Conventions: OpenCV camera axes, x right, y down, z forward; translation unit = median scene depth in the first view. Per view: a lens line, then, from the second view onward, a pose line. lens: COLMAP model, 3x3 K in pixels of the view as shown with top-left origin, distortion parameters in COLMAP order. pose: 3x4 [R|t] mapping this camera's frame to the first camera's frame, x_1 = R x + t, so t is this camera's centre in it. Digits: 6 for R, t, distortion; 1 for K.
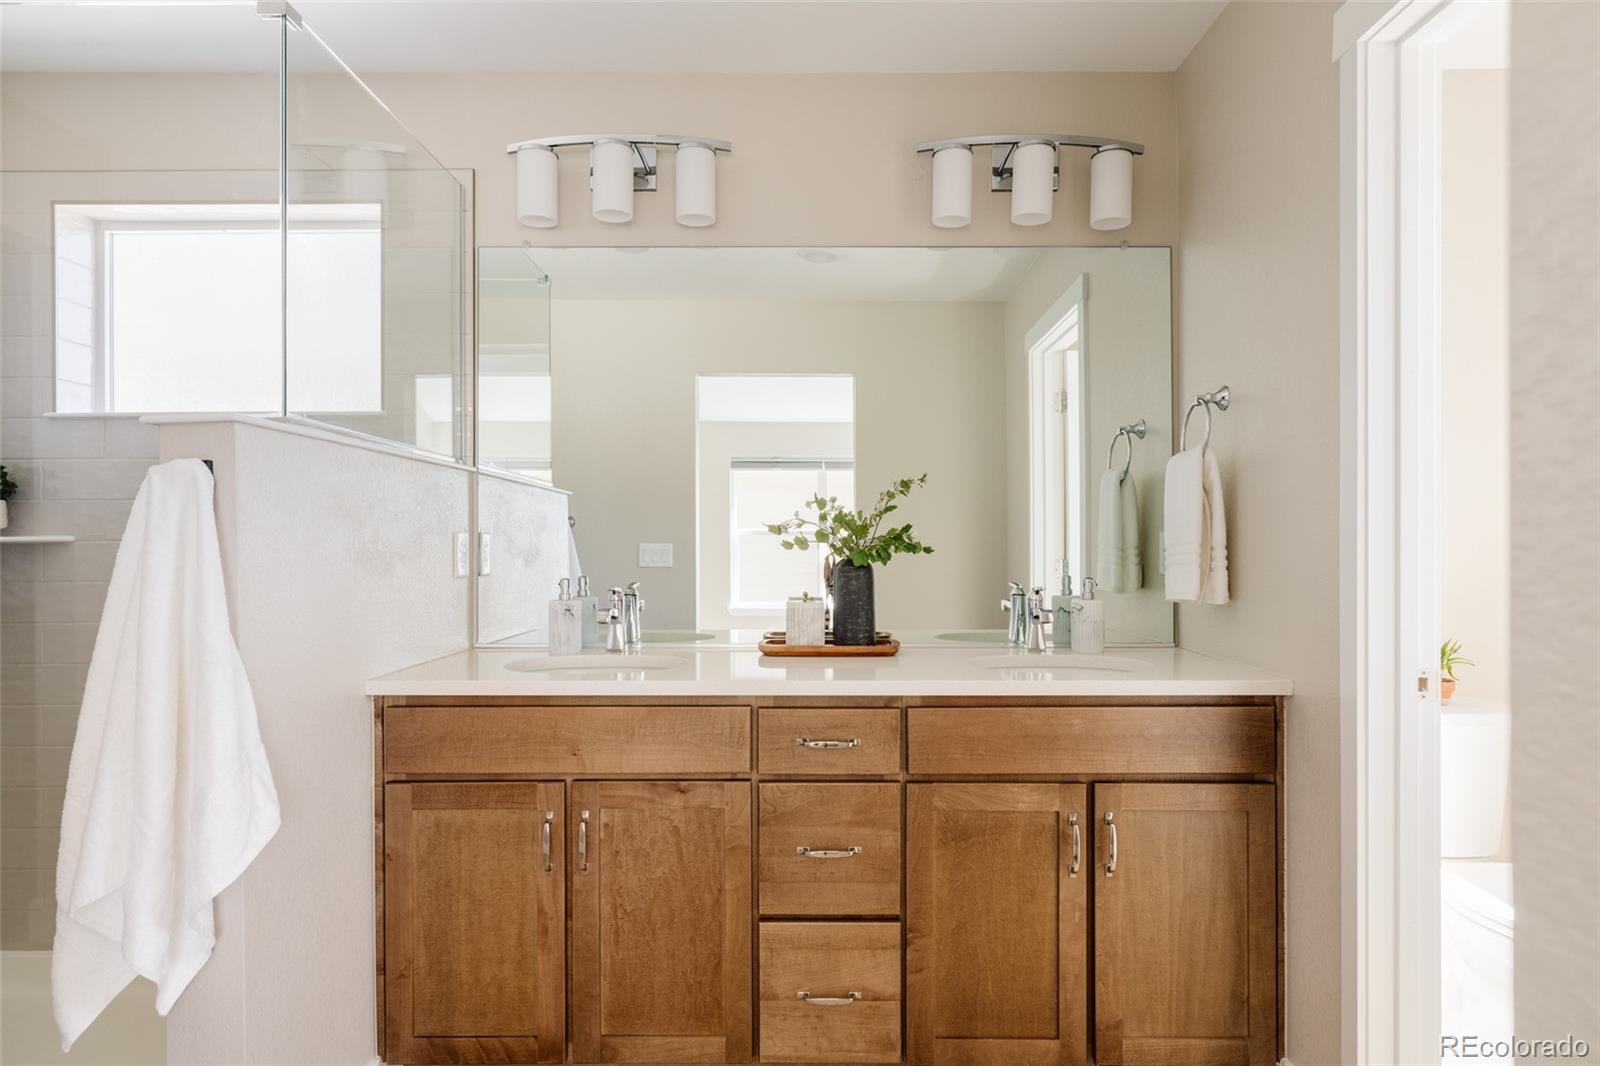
lens RADIAL K [[905.9, 0, 807.4], [0, 905.9, 541.0], [0, 0, 1]] dist [0.008380, -0.002906]
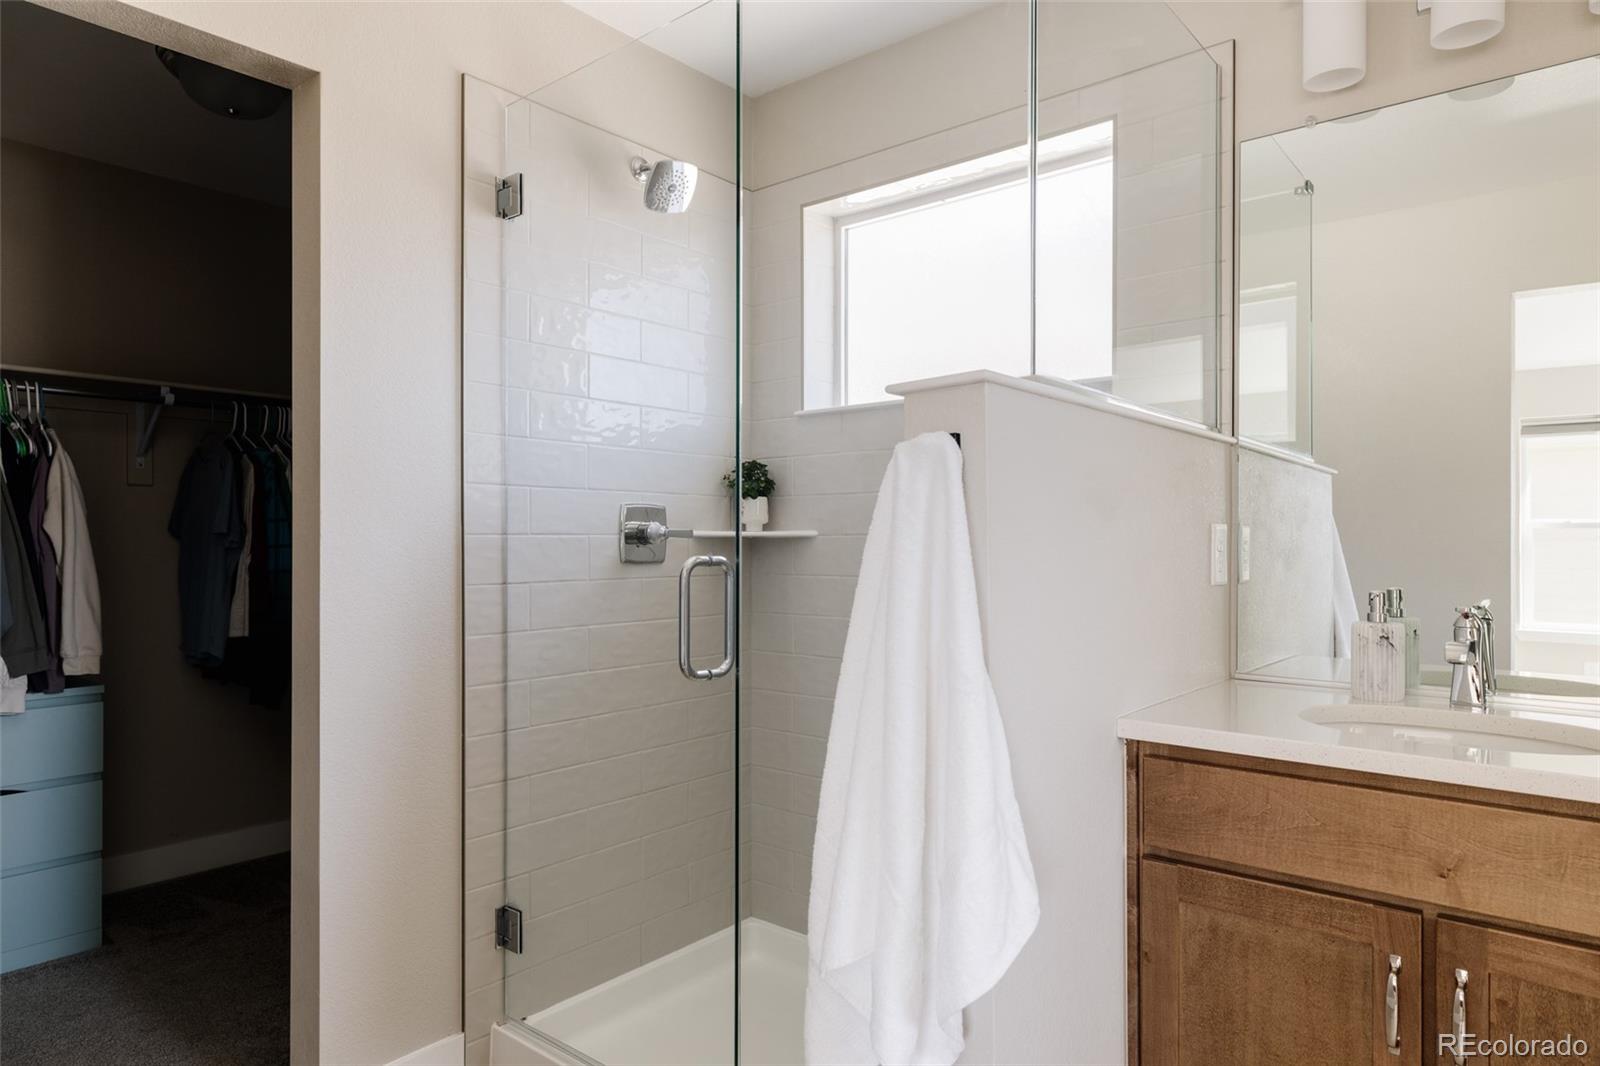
lens RADIAL K [[965.3, 0, 800.0], [0, 965.3, 533.3], [0, 0, 1]] dist [-0.002052, -0.000529]
pose [[0.771792, -0.000567, -0.635874, -0.174218], [-0.001869, 0.999993, -0.003160, 0.001437], [0.635872, 0.003628, 0.771786, 0.200658]]
